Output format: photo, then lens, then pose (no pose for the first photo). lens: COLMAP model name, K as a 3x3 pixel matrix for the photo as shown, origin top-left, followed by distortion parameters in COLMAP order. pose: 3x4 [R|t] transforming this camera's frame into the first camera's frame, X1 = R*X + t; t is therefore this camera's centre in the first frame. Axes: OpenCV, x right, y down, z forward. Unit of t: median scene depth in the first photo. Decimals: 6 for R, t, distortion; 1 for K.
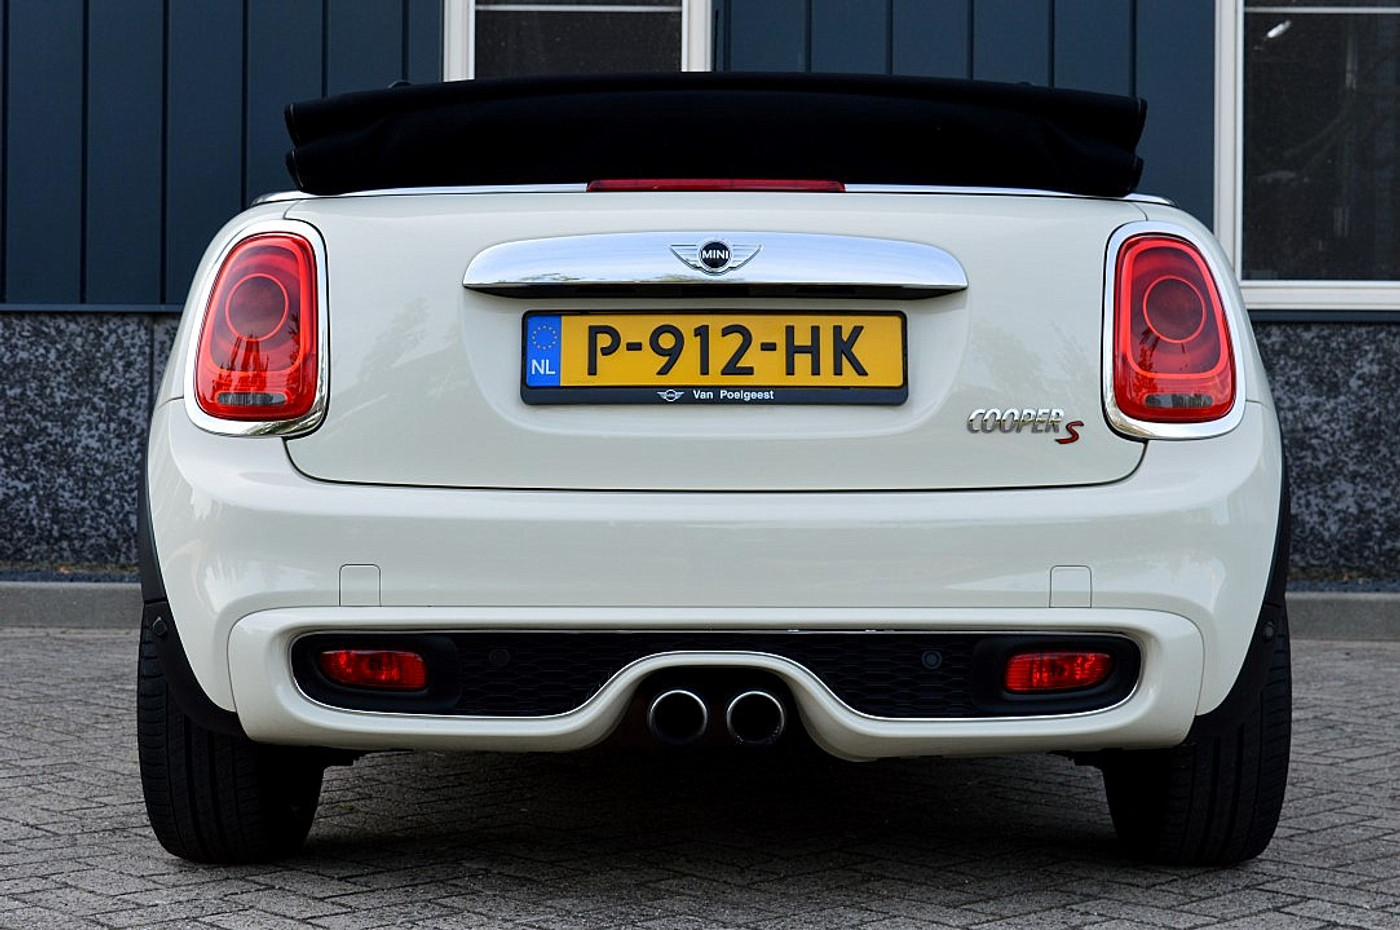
lens RADIAL K [[2343.4, 0, 665.1], [0, 2343.4, 467.2], [0, 0, 1]] dist [0.029772, -0.034195]
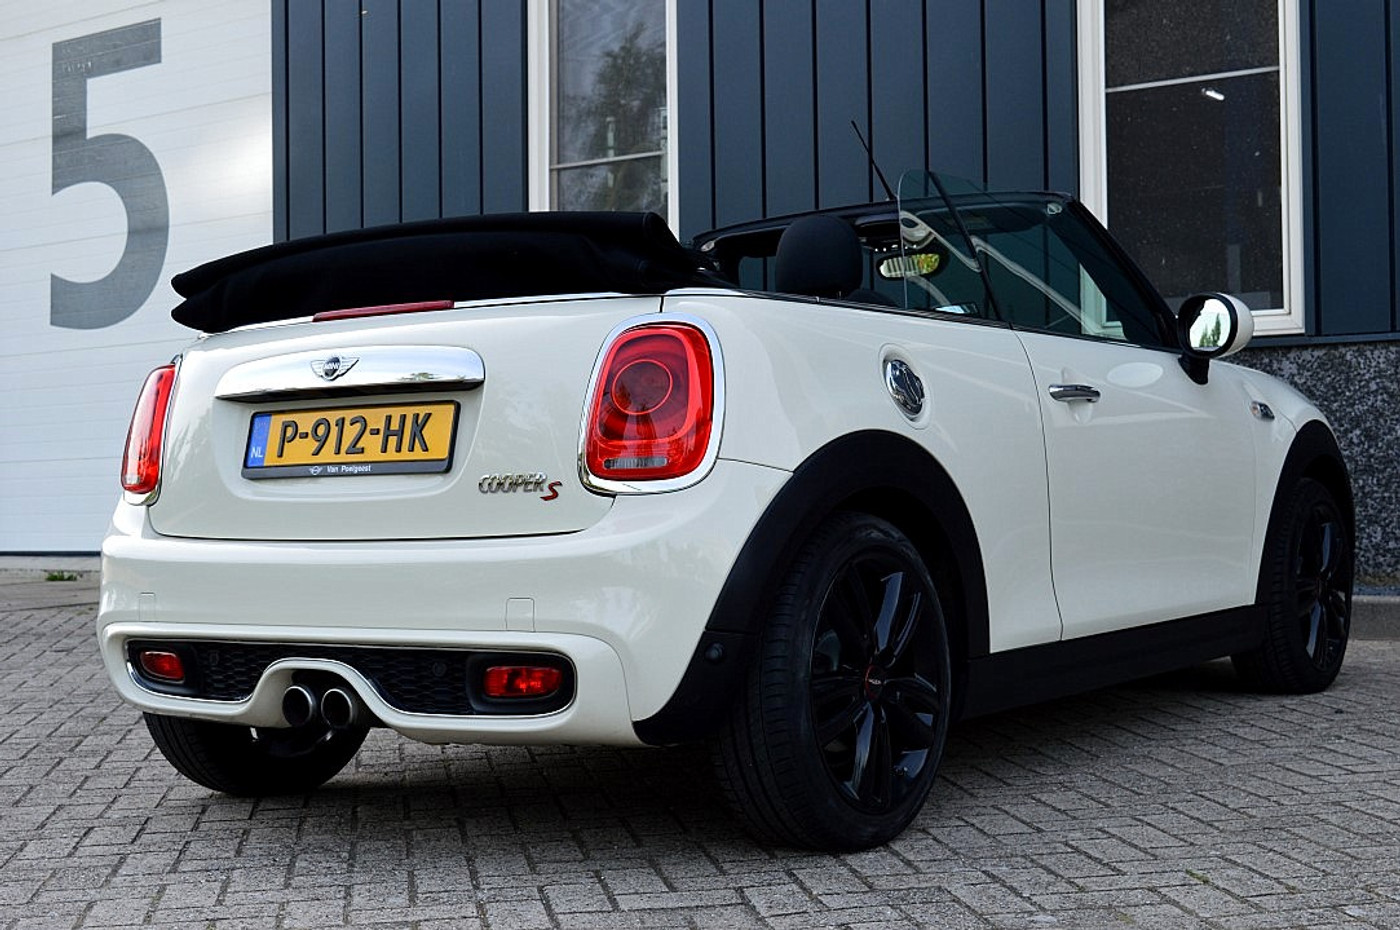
lens RADIAL K [[2018.7, 0, 678.1], [0, 2018.7, 465.9], [0, 0, 1]] dist [-0.019446, -0.032697]
pose [[0.826031, -0.029756, -0.562838, 0.834377], [0.028767, 0.999530, -0.010624, -0.014775], [0.562890, -0.007415, 0.826499, 0.146395]]
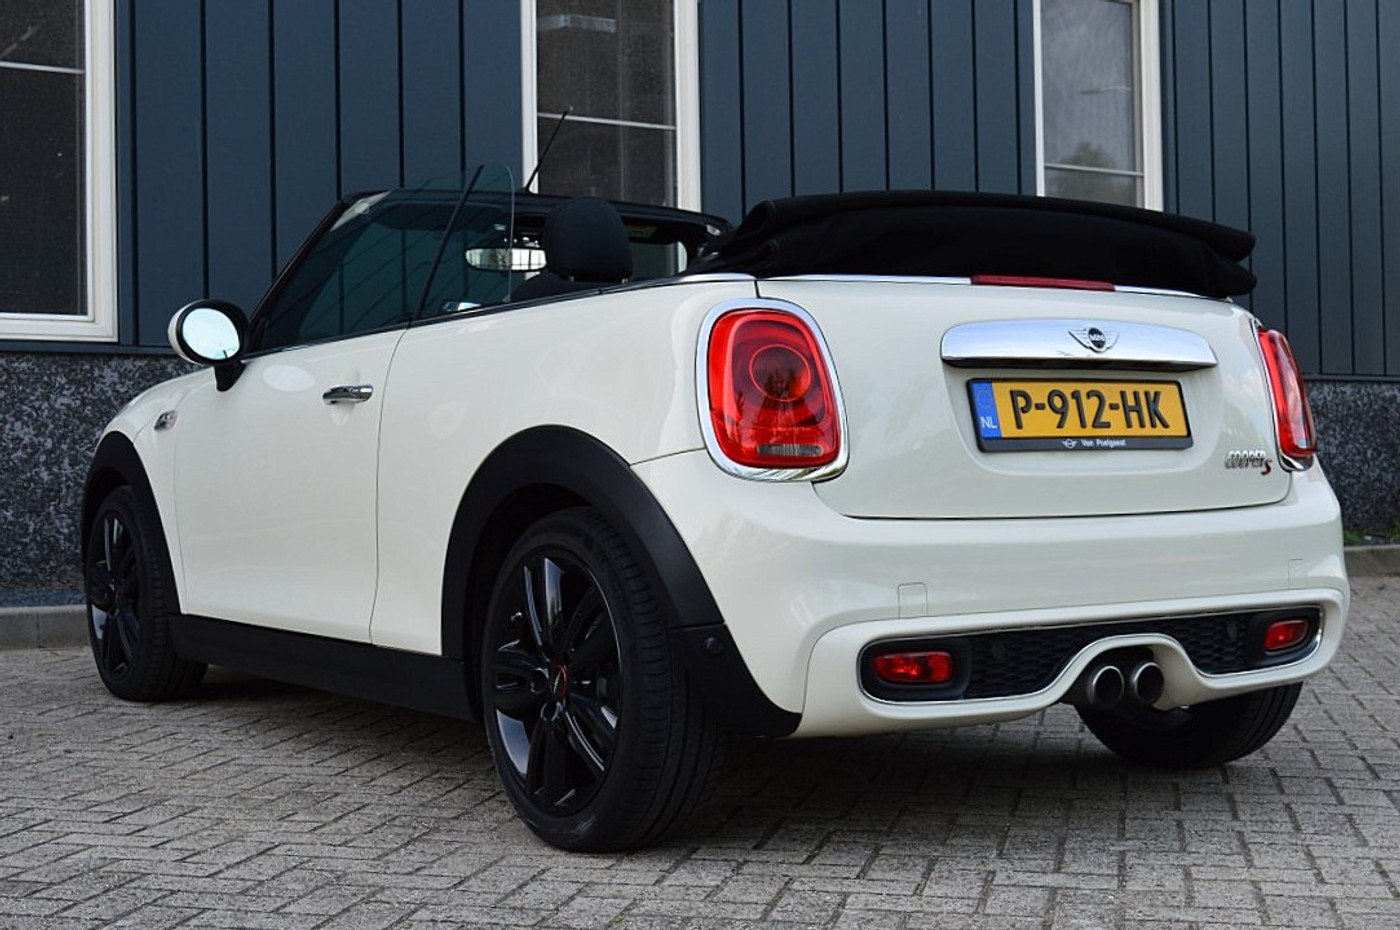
lens RADIAL K [[2018.7, 0, 678.1], [0, 2018.7, 465.9], [0, 0, 1]] dist [-0.019446, -0.032697]
pose [[0.828293, -0.016977, 0.560039, -0.809555], [0.018153, 0.999829, 0.003461, -0.026044], [-0.560002, 0.007300, 0.828459, 0.184333]]
